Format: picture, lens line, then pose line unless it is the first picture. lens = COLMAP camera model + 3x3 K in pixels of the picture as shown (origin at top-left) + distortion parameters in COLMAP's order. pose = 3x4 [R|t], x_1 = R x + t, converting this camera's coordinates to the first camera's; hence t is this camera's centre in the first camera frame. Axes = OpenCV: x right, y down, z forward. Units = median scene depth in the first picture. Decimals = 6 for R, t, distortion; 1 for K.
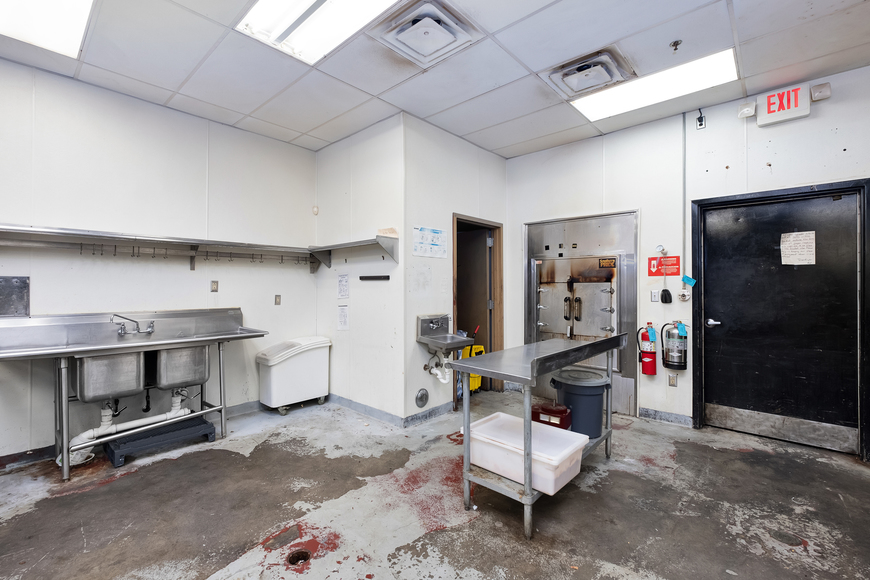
lens RADIAL K [[381.0, 0, 430.6], [0, 381.0, 286.4], [0, 0, 1]] dist [-0.000065, -0.001535]
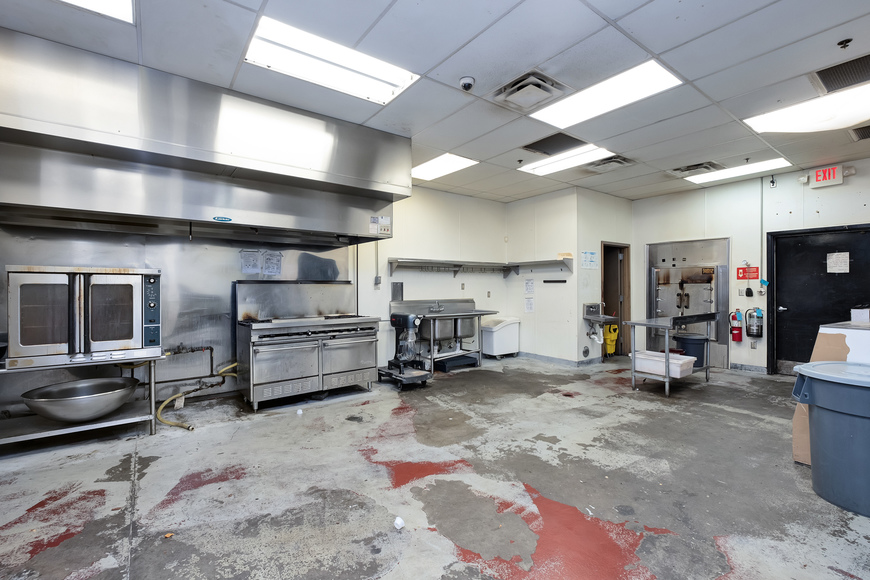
lens RADIAL K [[381.0, 0, 430.6], [0, 381.0, 286.4], [0, 0, 1]] dist [-0.000065, -0.001535]
pose [[0.979759, -0.002005, -0.200170, -0.368204], [0.002425, 0.999995, 0.001849, -0.004755], [0.200165, -0.002297, 0.979759, -0.826562]]
